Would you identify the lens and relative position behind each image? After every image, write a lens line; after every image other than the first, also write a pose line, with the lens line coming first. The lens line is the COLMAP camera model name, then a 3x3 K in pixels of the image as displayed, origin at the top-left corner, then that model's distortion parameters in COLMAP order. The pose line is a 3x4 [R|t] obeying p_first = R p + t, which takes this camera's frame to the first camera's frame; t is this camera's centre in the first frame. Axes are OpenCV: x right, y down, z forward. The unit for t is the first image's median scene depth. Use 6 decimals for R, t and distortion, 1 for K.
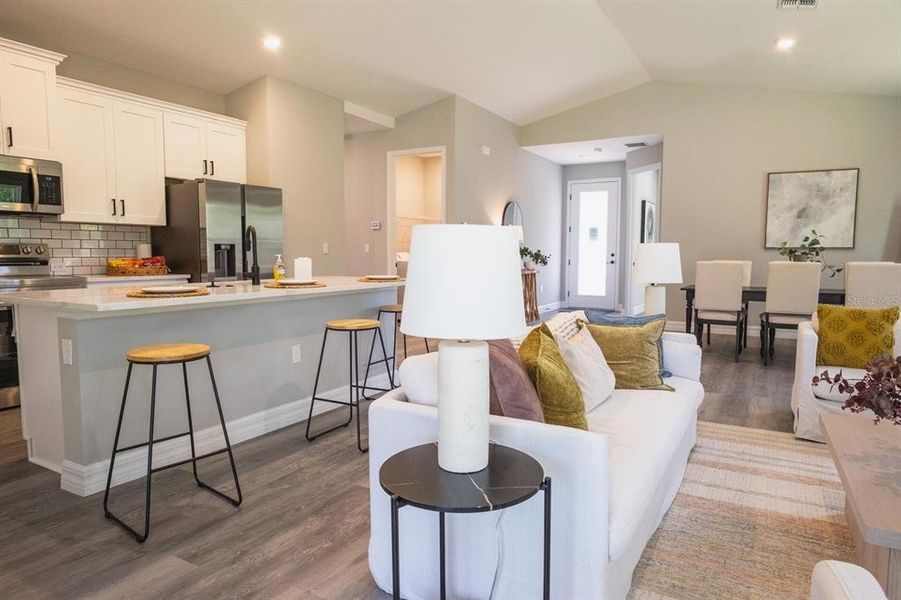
lens RADIAL K [[558.3, 0, 454.3], [0, 558.3, 299.0], [0, 0, 1]] dist [-0.010800, 0.003088]
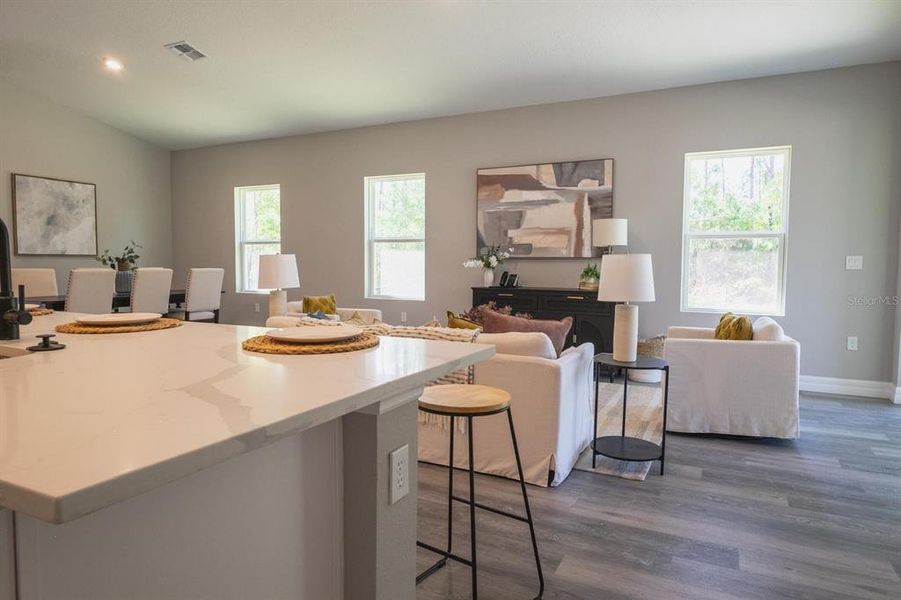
lens RADIAL K [[558.3, 0, 454.9], [0, 558.3, 298.0], [0, 0, 1]] dist [-0.010800, 0.003088]
pose [[-0.060823, -0.067857, 0.995839, -0.429125], [0.077019, 0.994393, 0.072462, -0.032731], [-0.995173, 0.081106, -0.055256, 0.353867]]
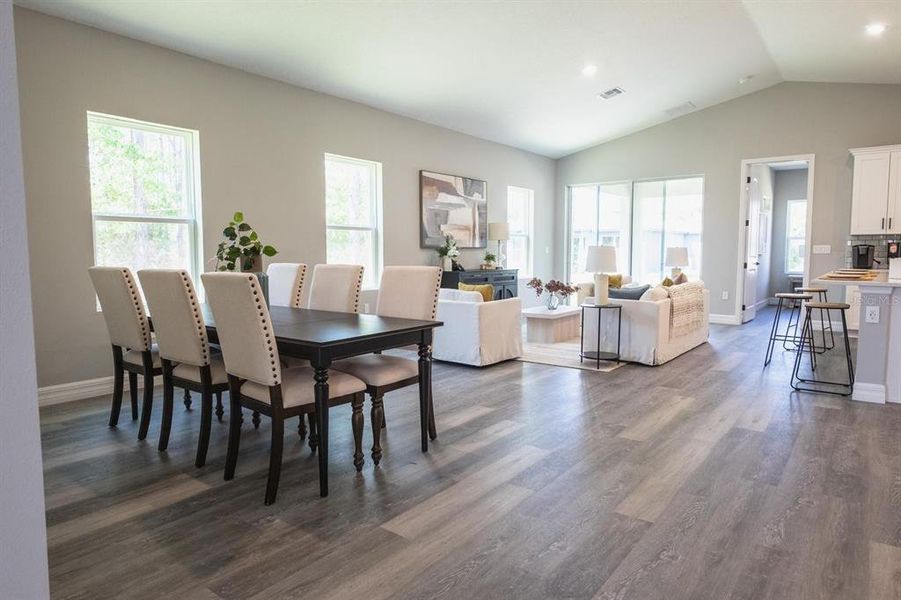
lens RADIAL K [[558.3, 0, 453.8], [0, 558.3, 293.7], [0, 0, 1]] dist [-0.010800, 0.003088]
pose [[-0.990031, -0.021574, 0.139187, 0.264478], [0.001085, 0.987002, 0.160701, -0.110906], [-0.140845, 0.159250, -0.977140, 1.288169]]
